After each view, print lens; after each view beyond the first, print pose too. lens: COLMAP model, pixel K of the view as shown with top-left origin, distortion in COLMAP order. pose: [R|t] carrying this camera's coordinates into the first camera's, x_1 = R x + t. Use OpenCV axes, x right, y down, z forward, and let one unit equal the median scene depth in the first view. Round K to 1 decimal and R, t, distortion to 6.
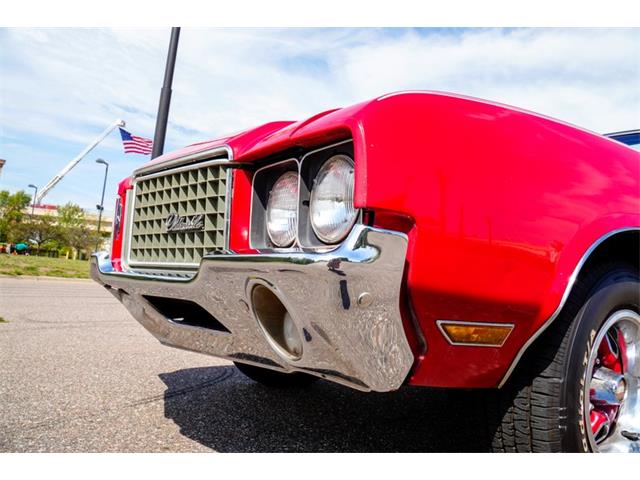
lens RADIAL K [[475.1, 0, 321.2], [0, 475.1, 234.7], [0, 0, 1]] dist [-0.130995, 0.091904]
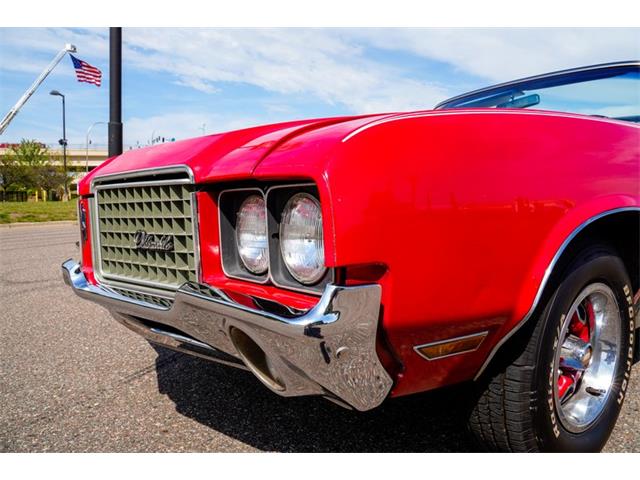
lens RADIAL K [[475.2, 0, 321.9], [0, 475.2, 239.1], [0, 0, 1]] dist [-0.134423, 0.096454]
pose [[0.995671, -0.082710, 0.042415, 0.015456], [0.073326, 0.979342, 0.188445, -0.177383], [-0.057125, -0.184519, 0.981167, 0.030898]]
